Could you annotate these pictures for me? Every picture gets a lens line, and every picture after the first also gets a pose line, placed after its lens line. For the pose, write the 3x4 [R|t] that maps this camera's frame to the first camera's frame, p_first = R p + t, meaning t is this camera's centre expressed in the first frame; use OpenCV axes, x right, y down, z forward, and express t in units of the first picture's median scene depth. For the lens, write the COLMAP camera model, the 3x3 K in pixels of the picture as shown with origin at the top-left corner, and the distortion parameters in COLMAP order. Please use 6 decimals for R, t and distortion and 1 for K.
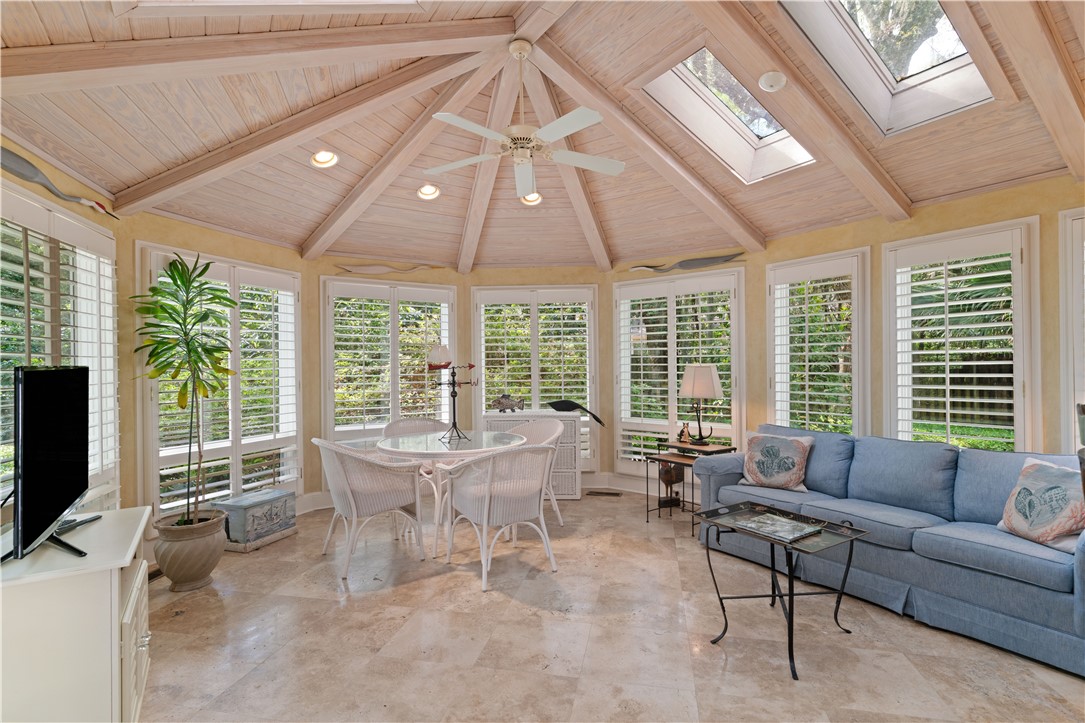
lens RADIAL K [[518.7, 0, 538.3], [0, 518.7, 363.6], [0, 0, 1]] dist [-0.010564, -0.001534]
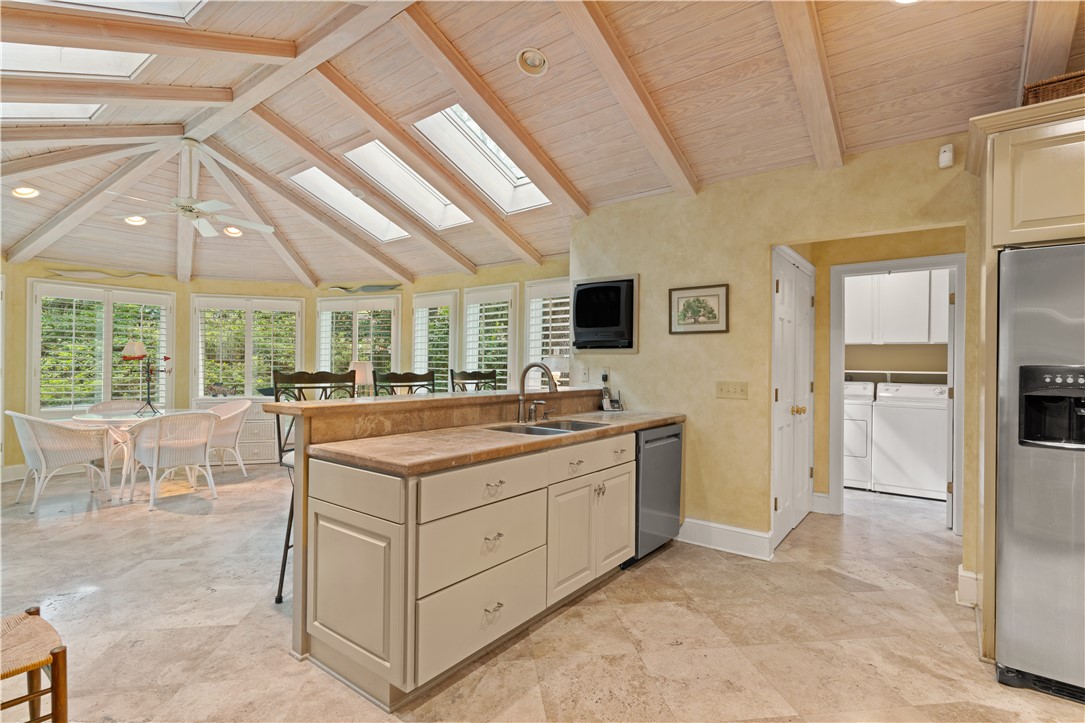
lens RADIAL K [[518.7, 0, 567.8], [0, 518.7, 361.5], [0, 0, 1]] dist [-0.010564, -0.001534]
pose [[0.933306, 0.019822, 0.358535, 0.301836], [-0.018330, 0.999803, -0.007561, 0.004460], [-0.358614, 0.000484, 0.933486, -0.505235]]
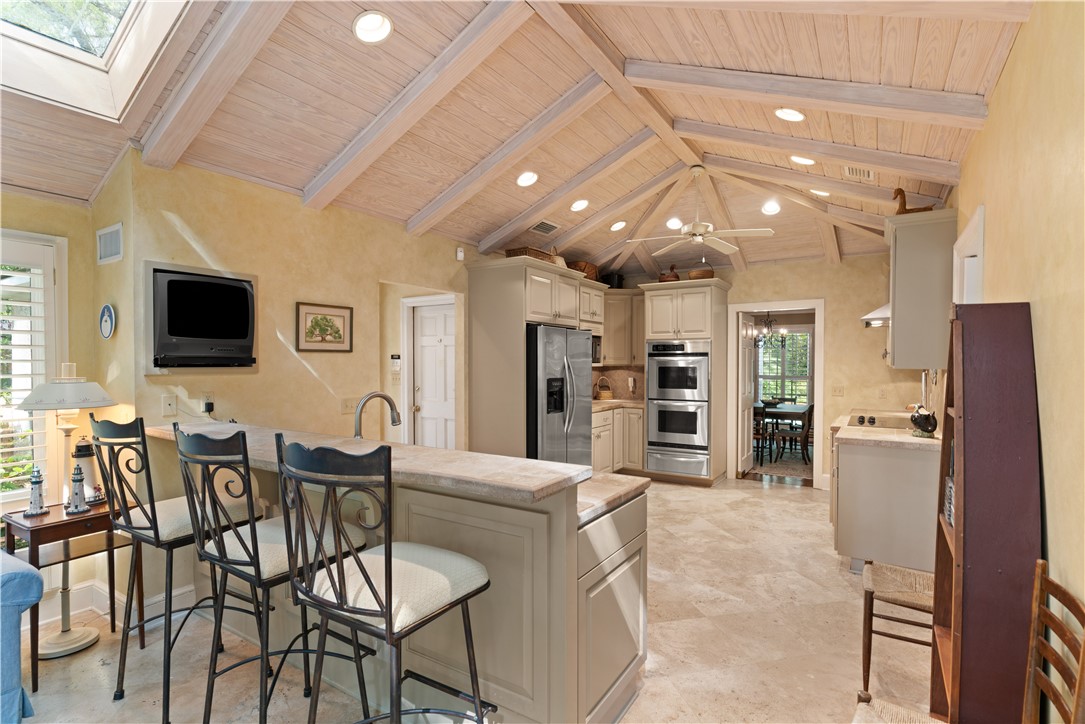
lens RADIAL K [[518.7, 0, 545.8], [0, 518.7, 367.3], [0, 0, 1]] dist [-0.010564, -0.001534]
pose [[-0.417342, 0.008818, 0.908706, -0.450222], [0.009026, 0.999944, -0.005558, -0.038840], [-0.908704, 0.005882, -0.417399, 0.853143]]
